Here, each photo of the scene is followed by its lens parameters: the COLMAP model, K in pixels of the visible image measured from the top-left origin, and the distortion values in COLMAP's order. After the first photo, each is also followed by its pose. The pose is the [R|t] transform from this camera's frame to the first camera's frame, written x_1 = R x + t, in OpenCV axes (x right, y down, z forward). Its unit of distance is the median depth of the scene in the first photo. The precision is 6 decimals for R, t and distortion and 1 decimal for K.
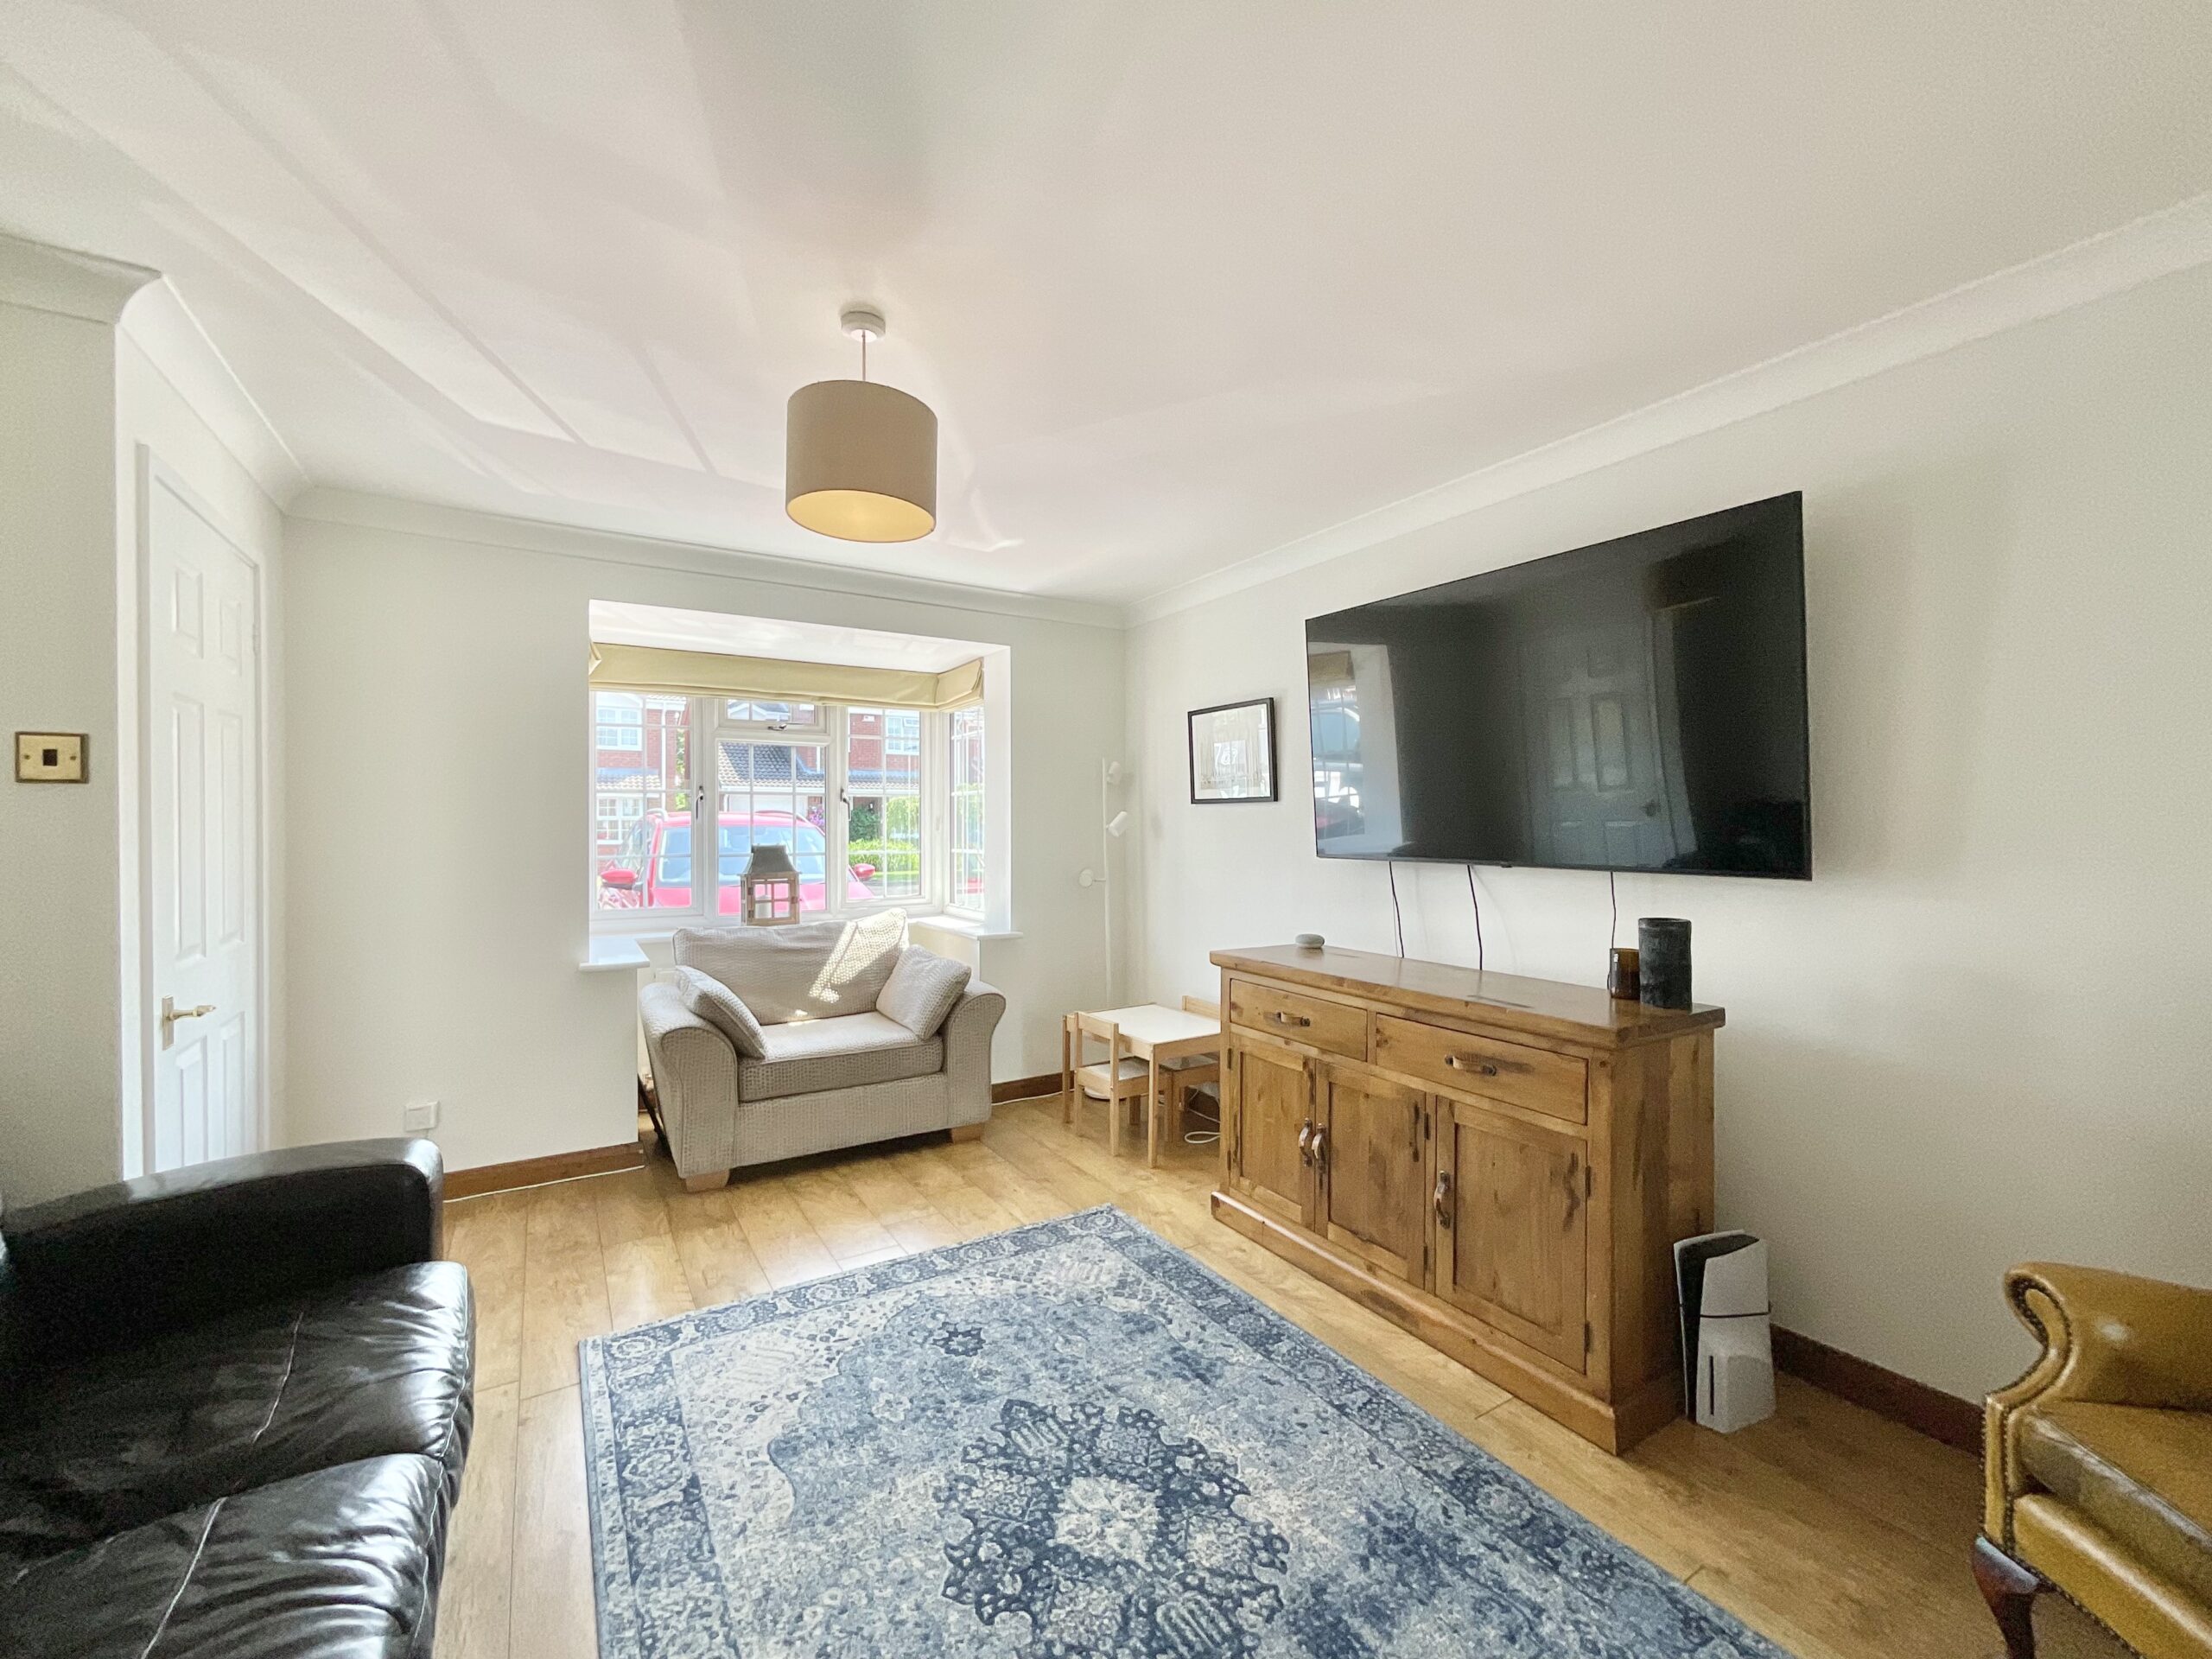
lens RADIAL K [[899.9, 0, 1102.6], [0, 899.9, 836.4], [0, 0, 1]] dist [-0.005446, 0.003840]
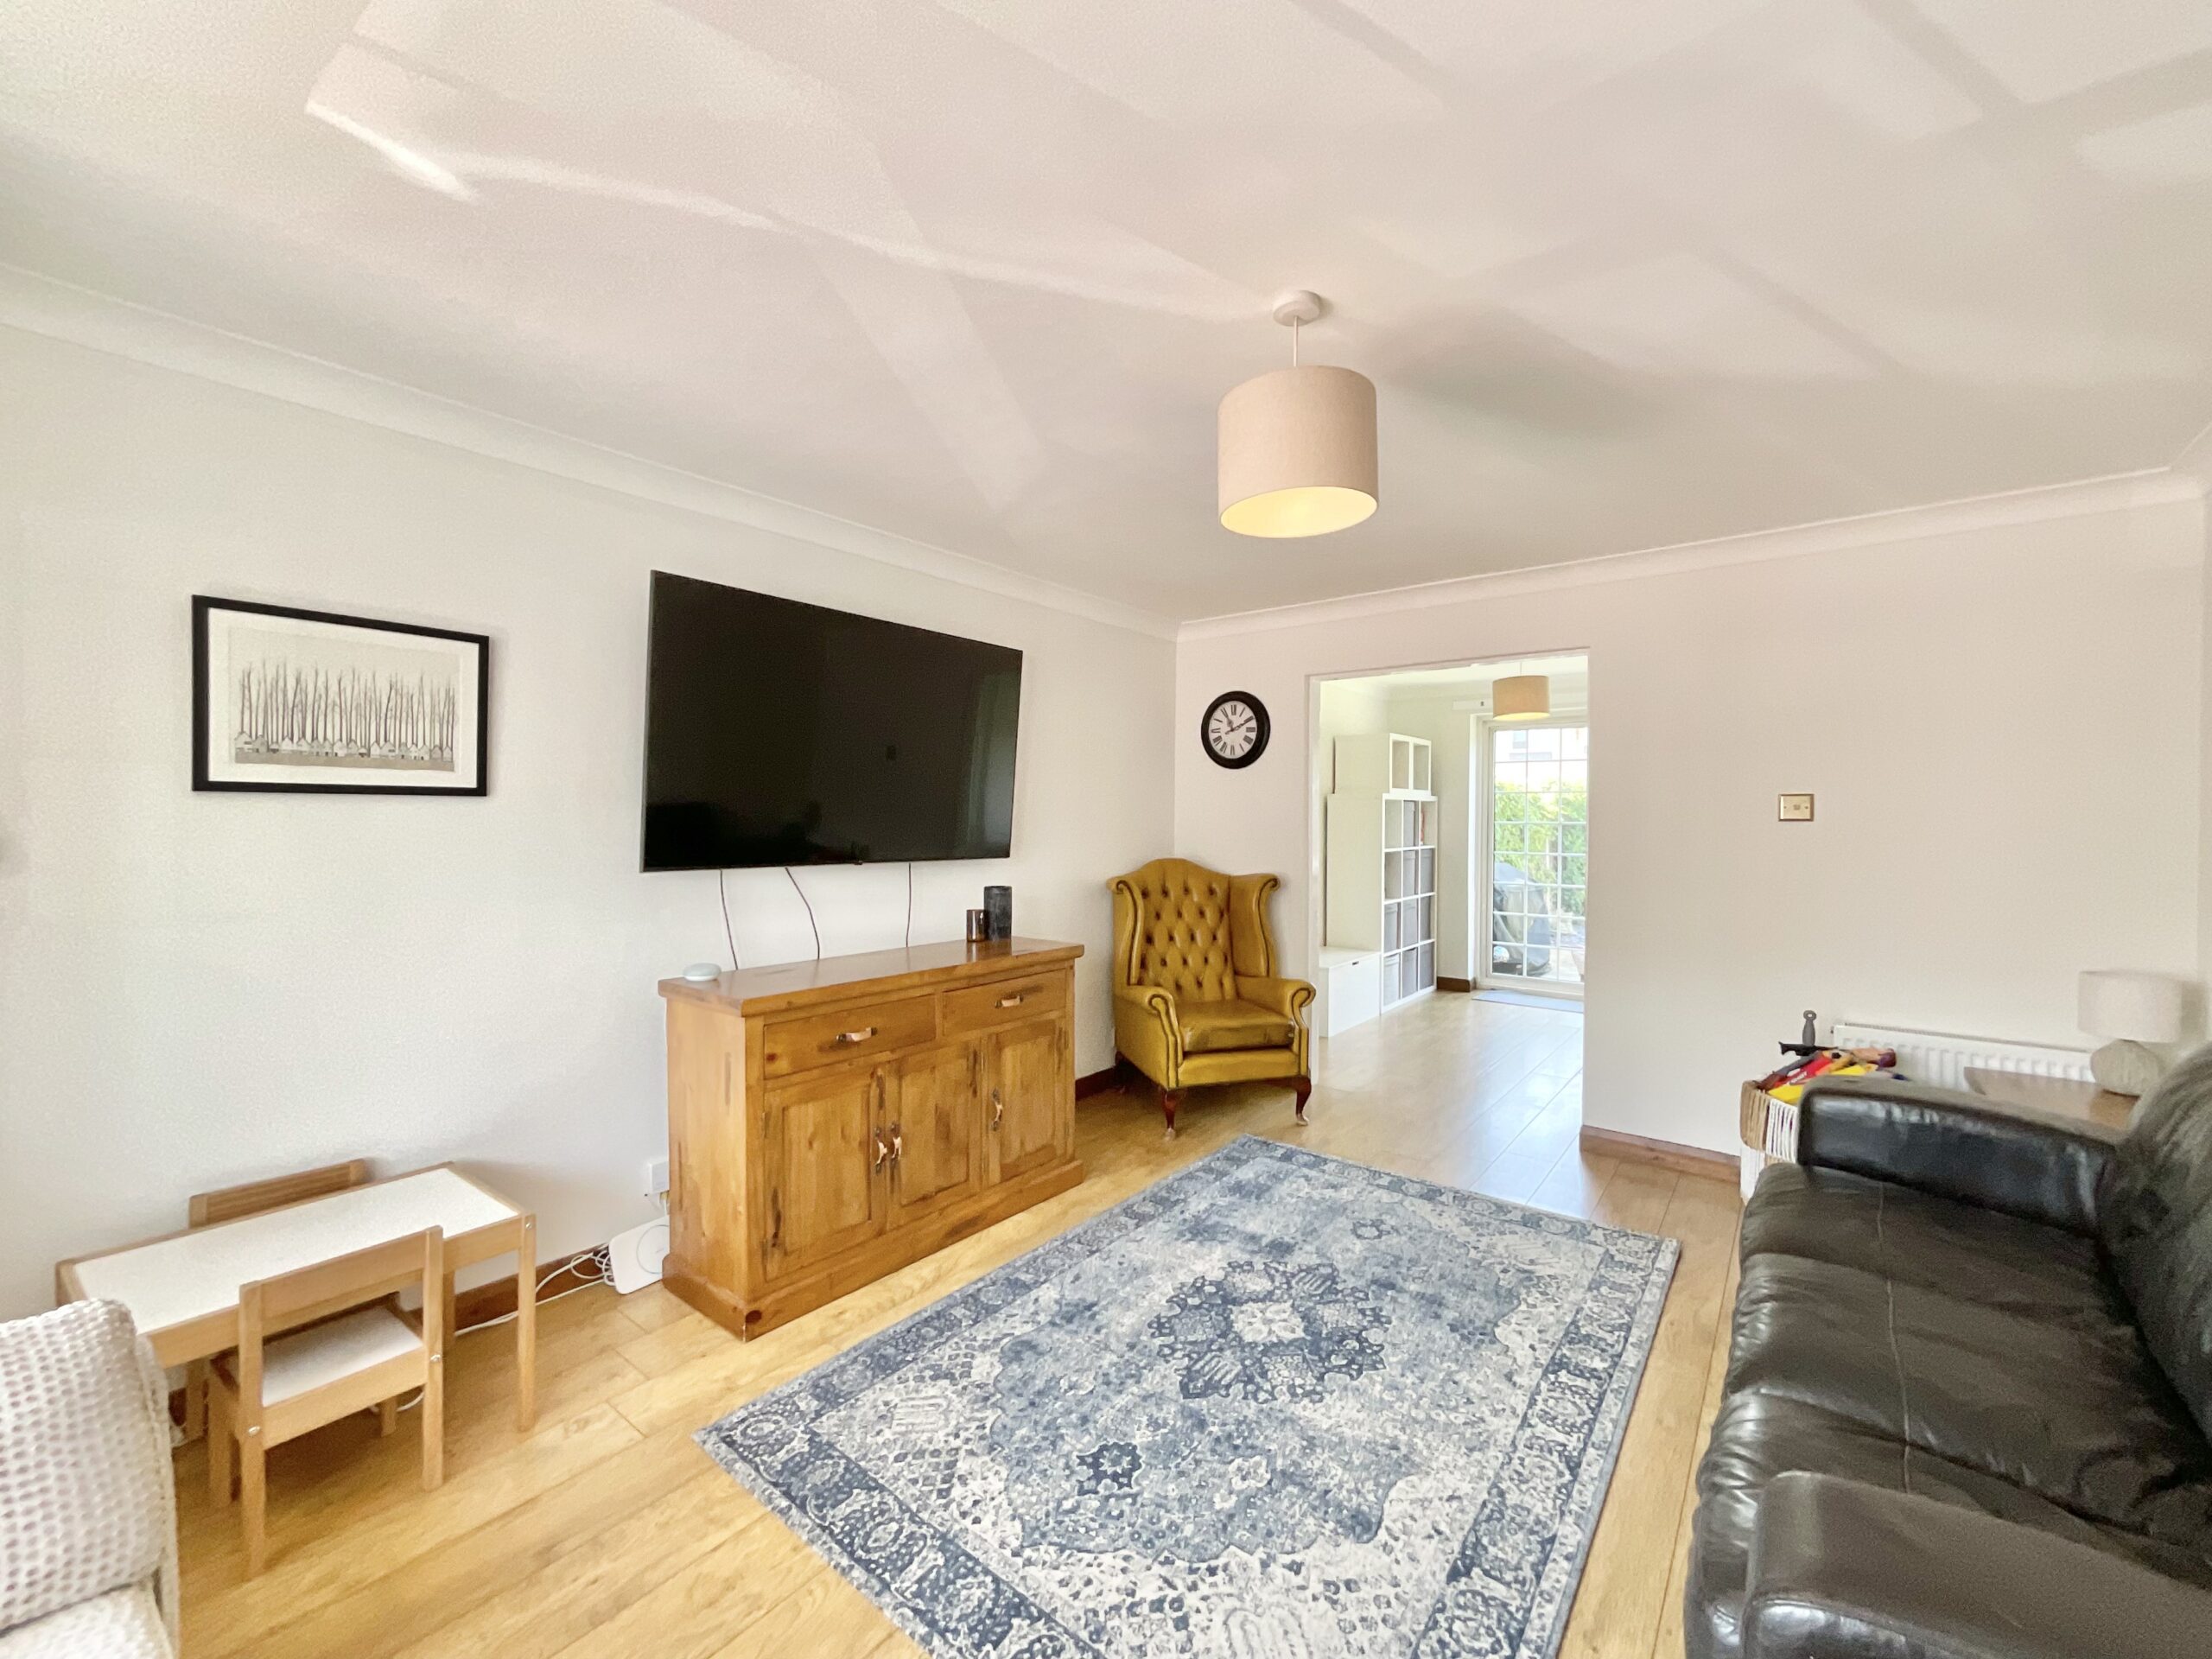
lens RADIAL K [[899.9, 0, 1101.0], [0, 899.9, 826.8], [0, 0, 1]] dist [-0.005446, 0.003840]
pose [[-0.337807, -0.008279, 0.941179, -1.088583], [0.002571, 0.999949, 0.009719, -0.039075], [-0.941212, 0.005703, -0.337769, 1.509293]]
